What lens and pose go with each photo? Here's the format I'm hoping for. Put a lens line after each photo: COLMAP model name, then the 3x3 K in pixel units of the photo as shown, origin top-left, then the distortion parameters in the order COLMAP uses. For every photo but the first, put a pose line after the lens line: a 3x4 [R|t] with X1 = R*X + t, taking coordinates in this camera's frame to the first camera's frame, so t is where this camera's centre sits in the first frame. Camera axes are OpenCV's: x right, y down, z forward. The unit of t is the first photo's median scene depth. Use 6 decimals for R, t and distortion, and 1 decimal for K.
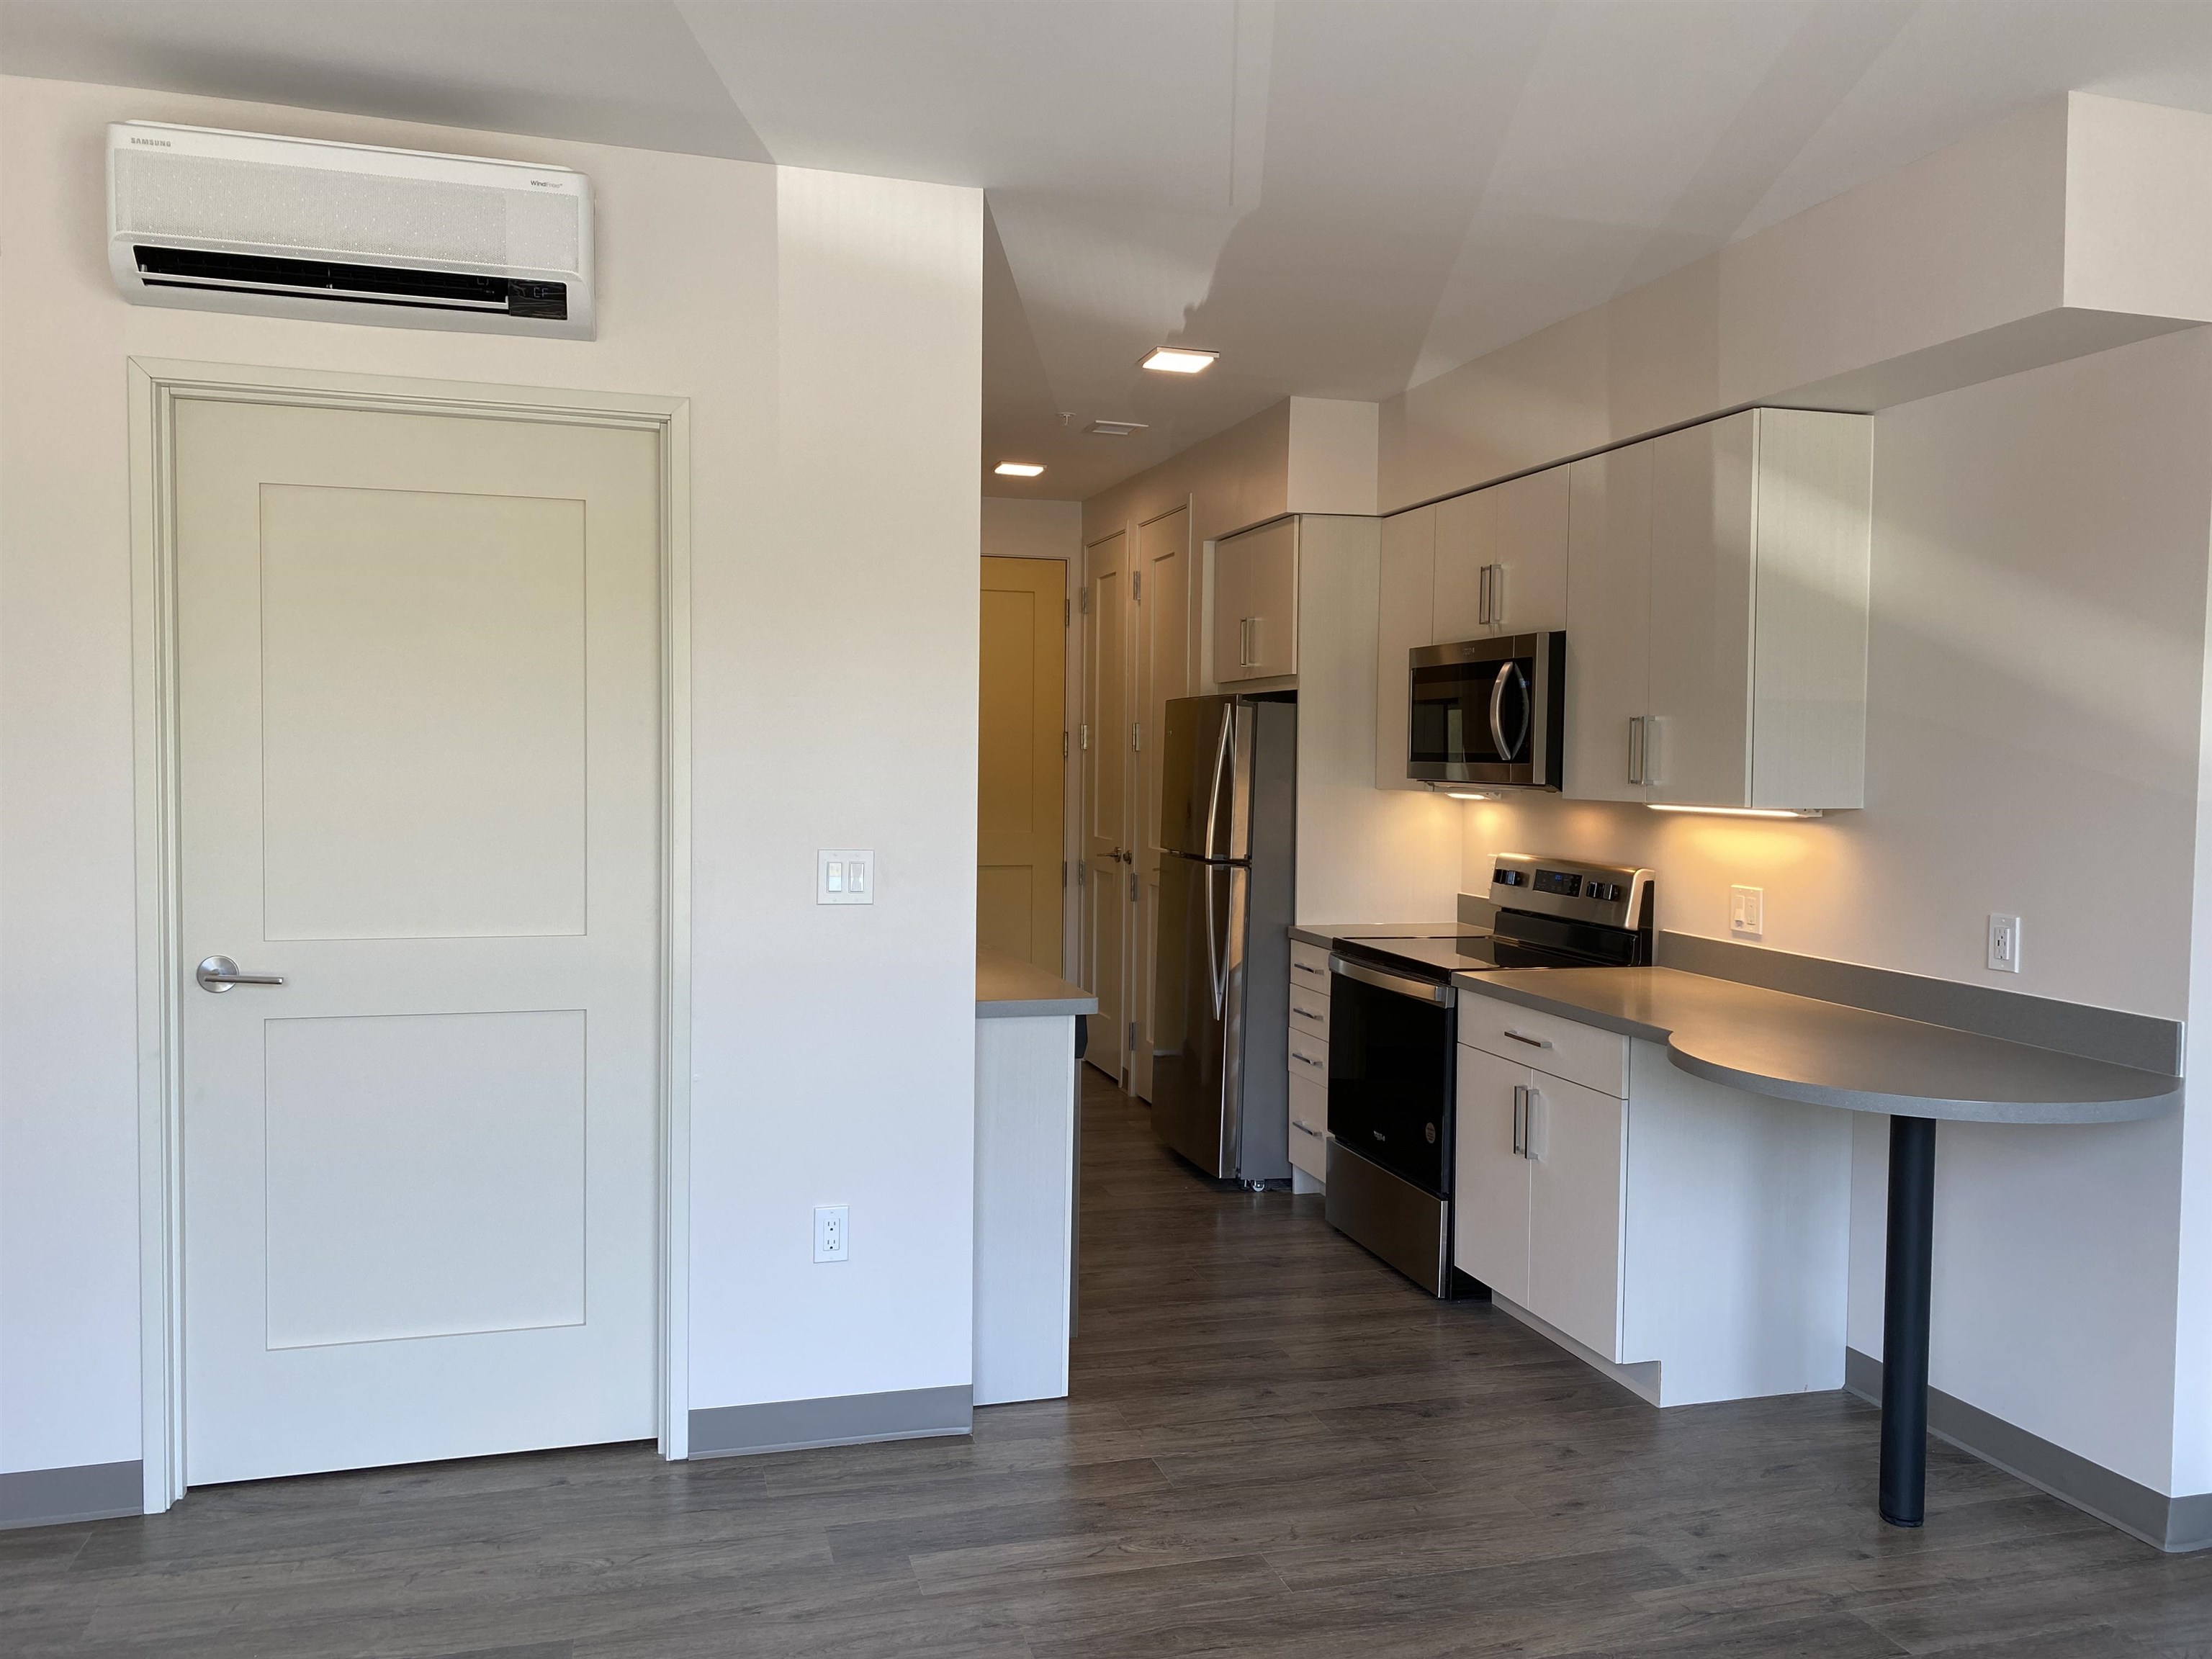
lens RADIAL K [[1696.7, 0, 1106.0], [0, 1696.7, 829.5], [0, 0, 1]] dist [-0.000479, 0.009958]
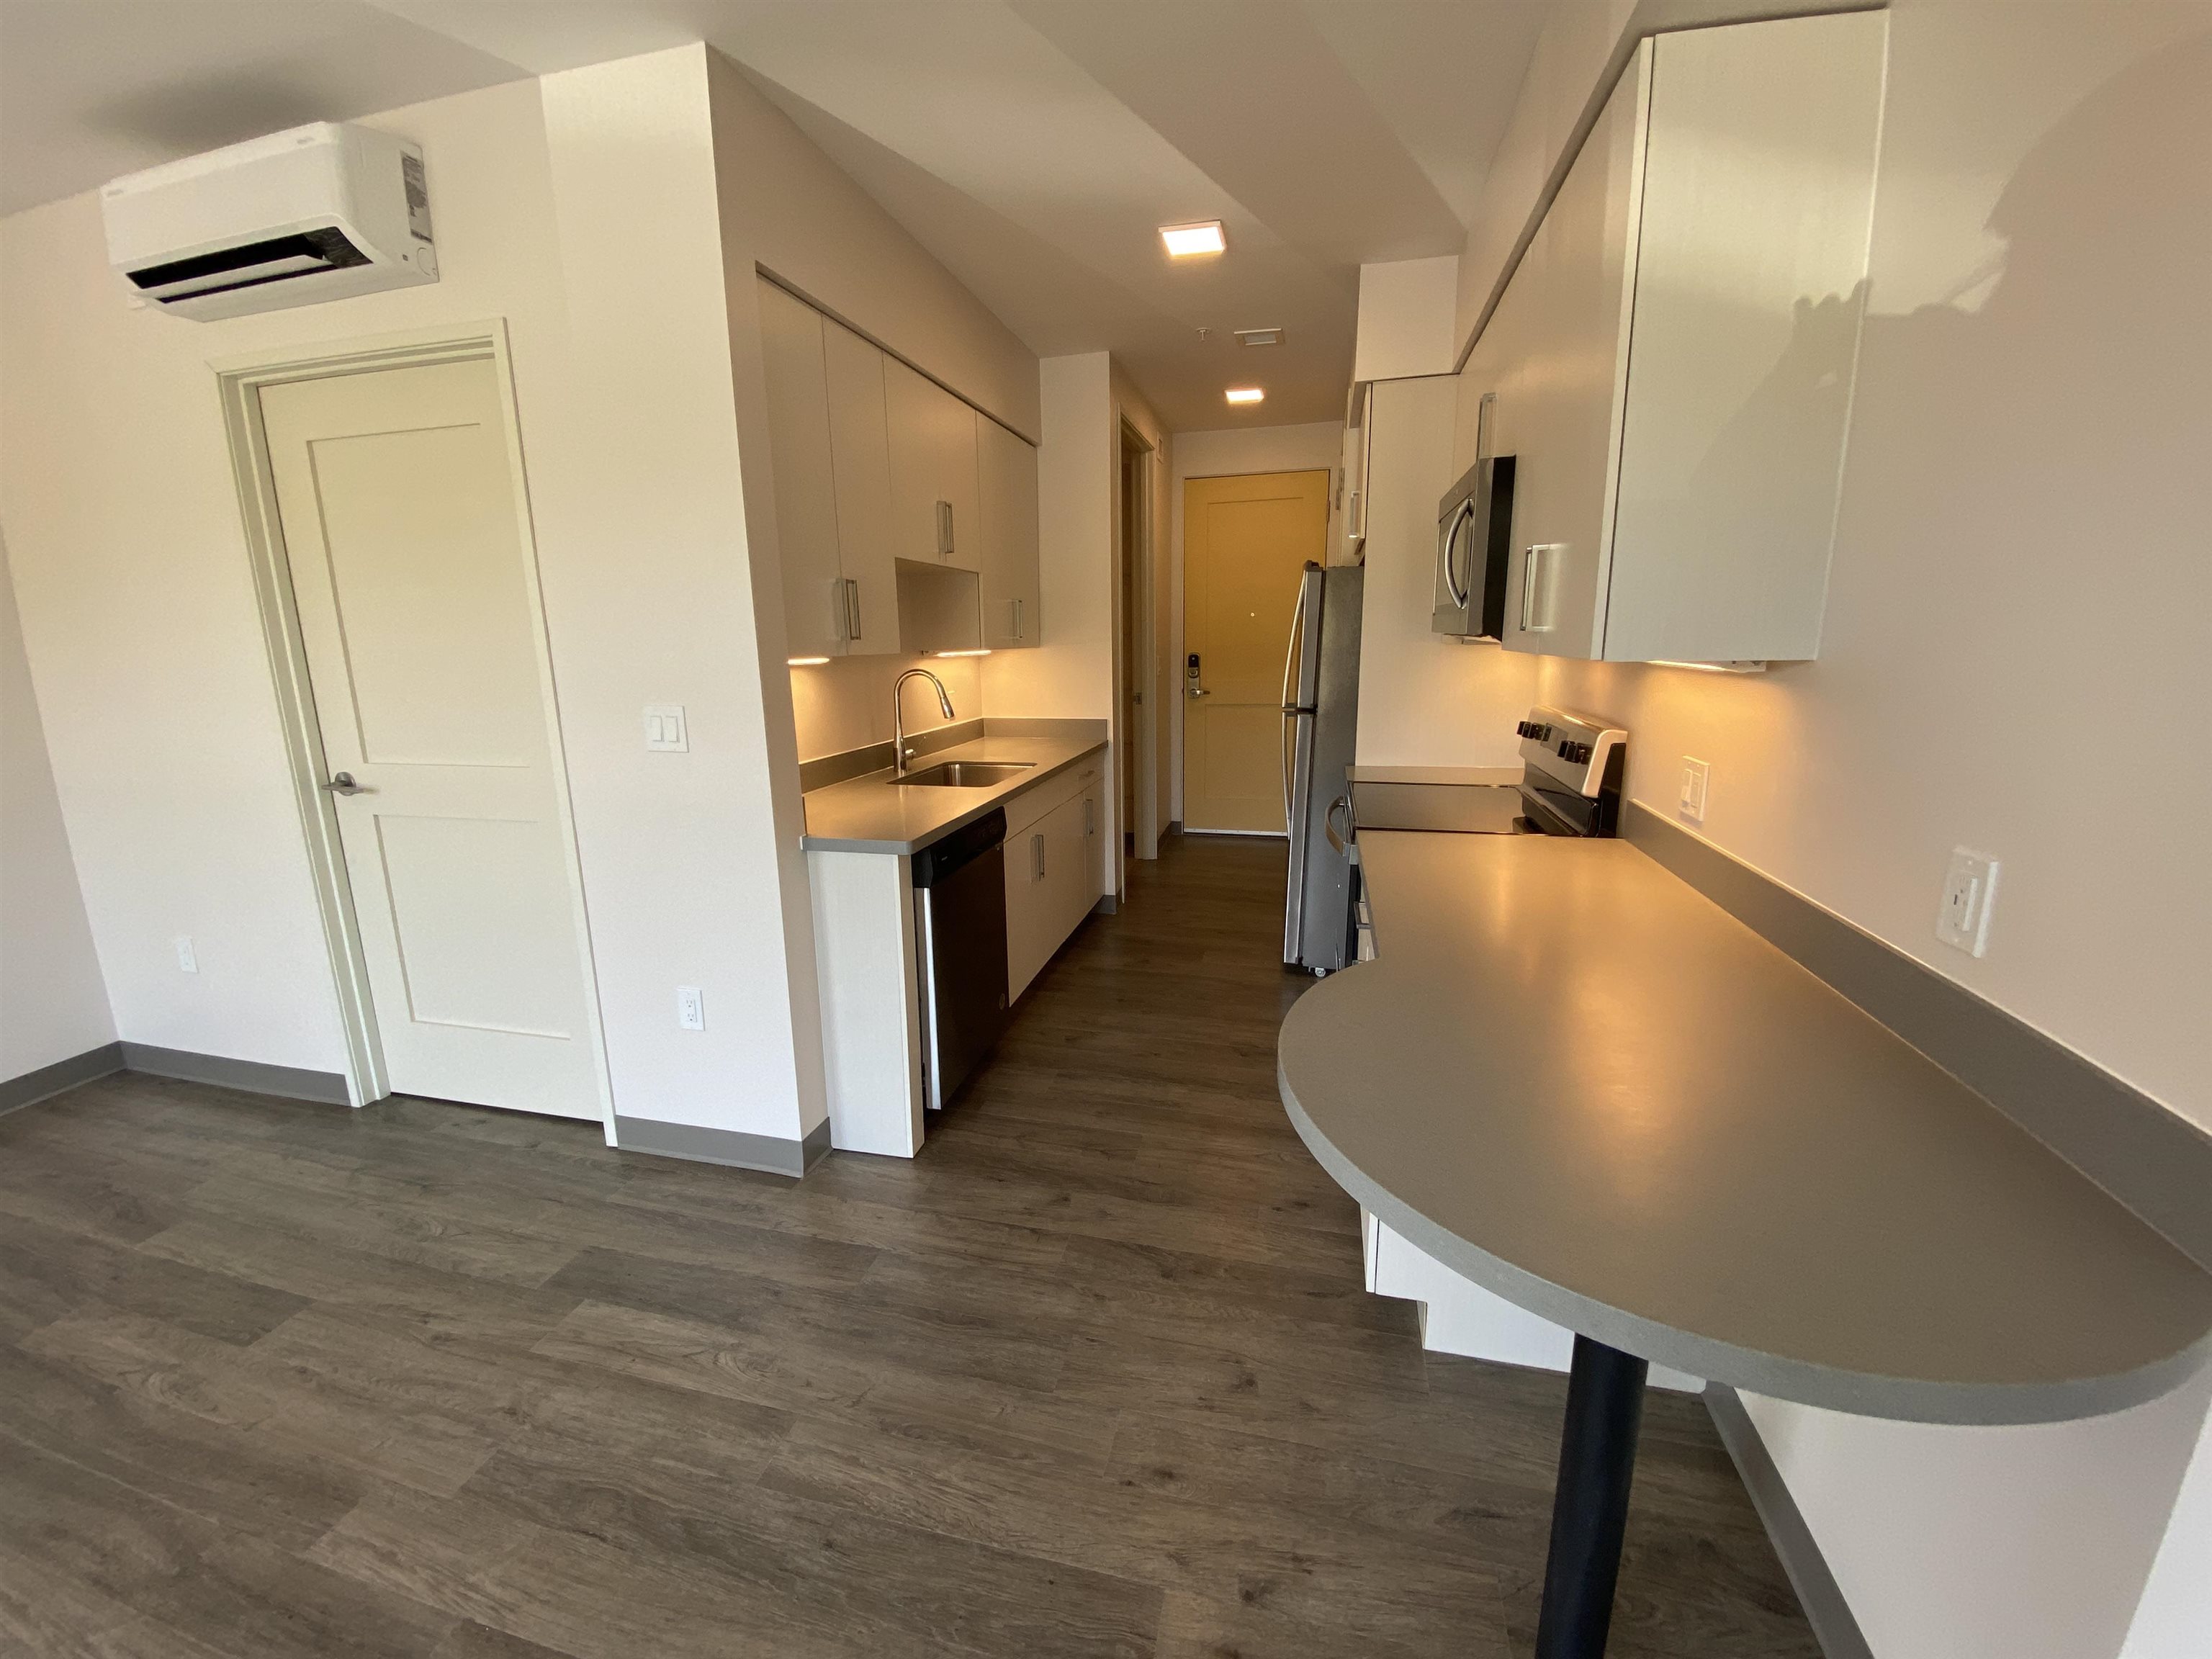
lens RADIAL K [[894.8, 0, 1094.5], [0, 894.8, 820.5], [0, 0, 1]] dist [0.014725, -0.018680]
pose [[0.861423, 0.079943, -0.501556, 0.395426], [0.004435, 0.986313, 0.164826, -0.009703], [0.507868, -0.144210, 0.849278, 0.559873]]
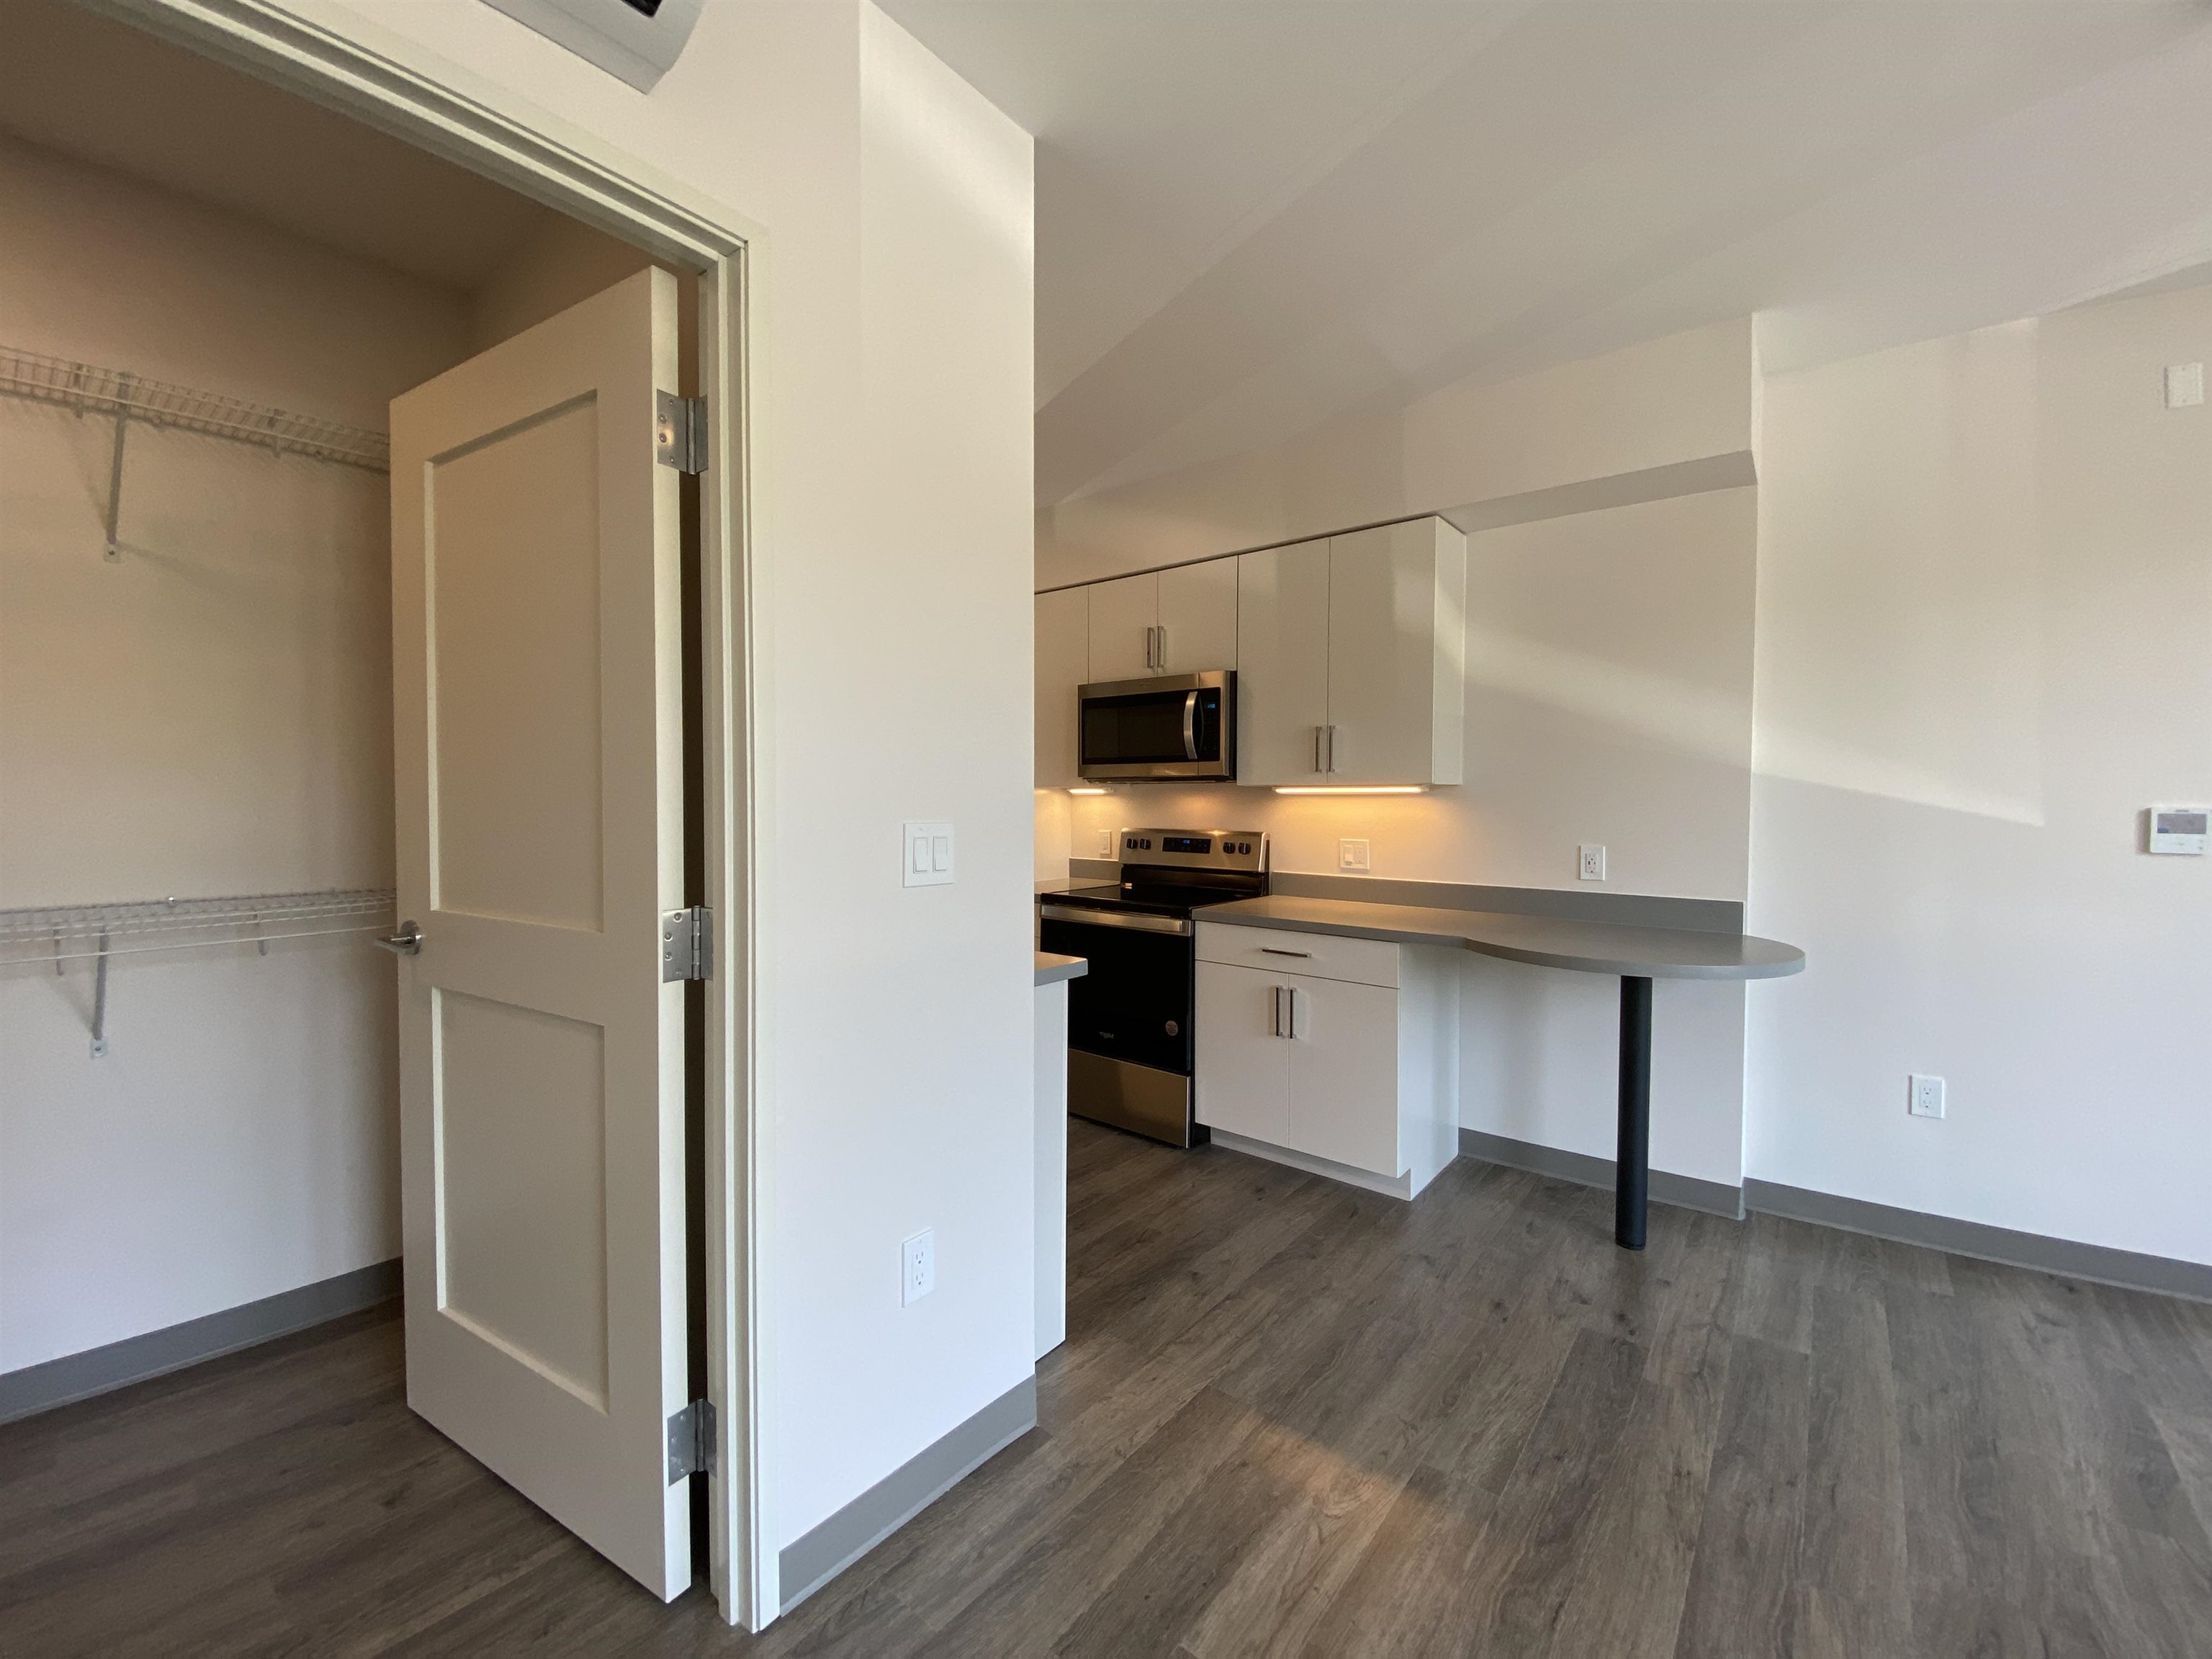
lens RADIAL K [[894.6, 0, 1099.5], [0, 894.6, 811.9], [0, 0, 1]] dist [0.010305, -0.015966]
pose [[0.821922, -0.019269, 0.569275, -0.319236], [0.033331, 0.999342, -0.014298, 0.014207], [-0.568624, 0.030727, 0.822023, 0.522077]]
